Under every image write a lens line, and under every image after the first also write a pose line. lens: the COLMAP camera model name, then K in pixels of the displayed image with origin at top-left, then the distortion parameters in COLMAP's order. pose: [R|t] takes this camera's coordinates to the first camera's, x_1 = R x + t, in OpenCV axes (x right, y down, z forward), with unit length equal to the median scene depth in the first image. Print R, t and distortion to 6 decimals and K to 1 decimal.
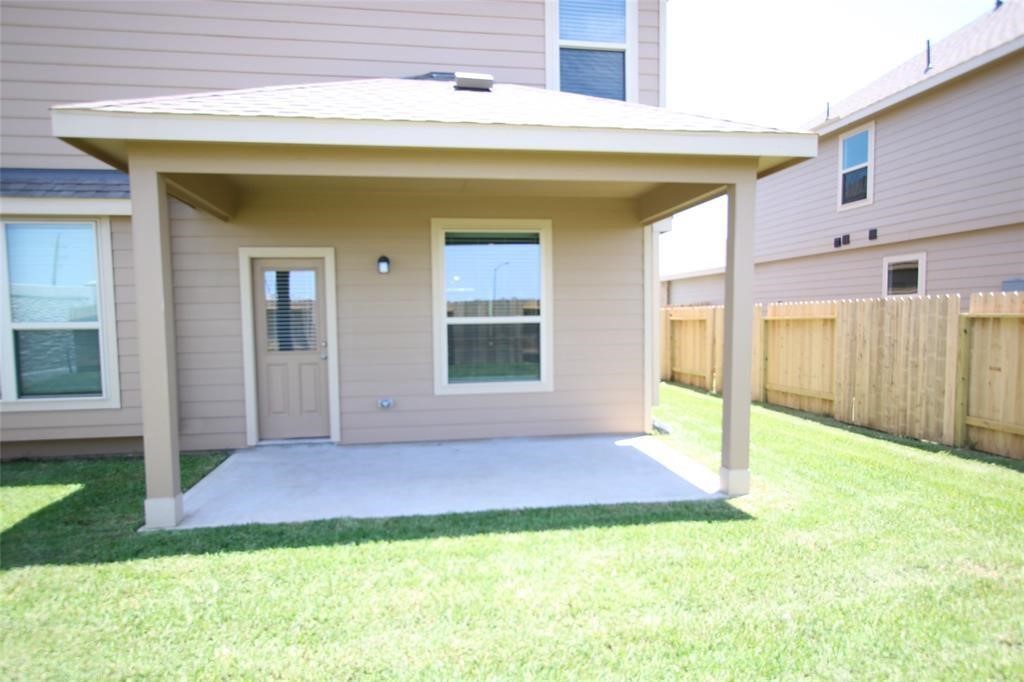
lens RADIAL K [[663.3, 0, 510.9], [0, 663.3, 362.4], [0, 0, 1]] dist [0.046298, 0.000189]
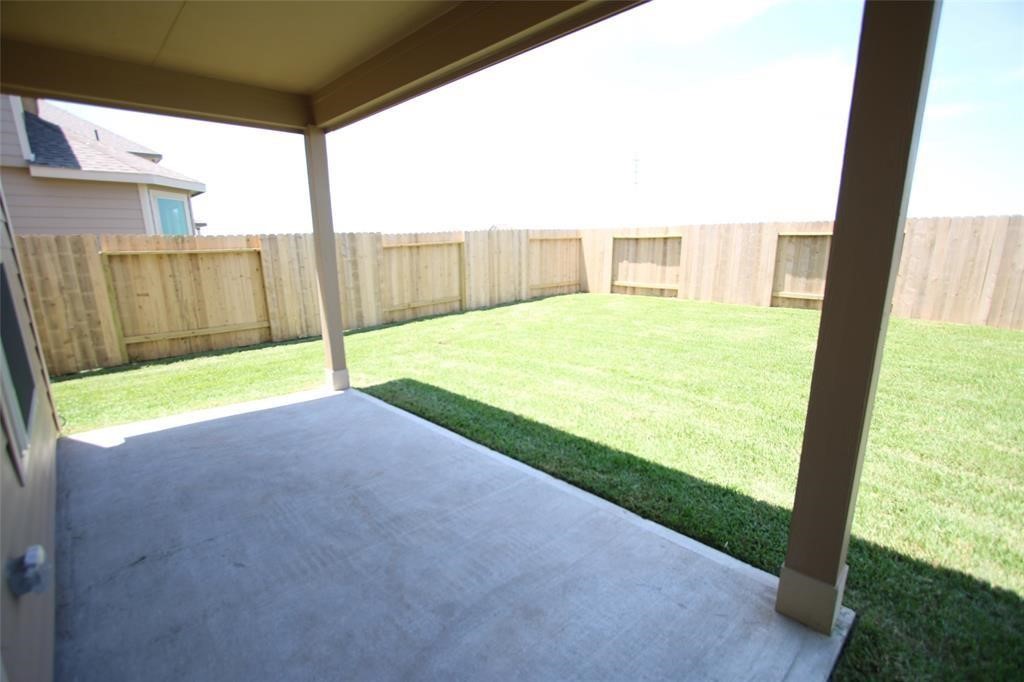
lens RADIAL K [[470.6, 0, 509.1], [0, 470.6, 354.1], [0, 0, 1]] dist [0.015324, -0.000009]
pose [[-0.562049, -0.167272, 0.810013, -0.547559], [0.089430, 0.961305, 0.260568, -0.069555], [-0.822255, 0.218891, -0.525341, 1.148934]]
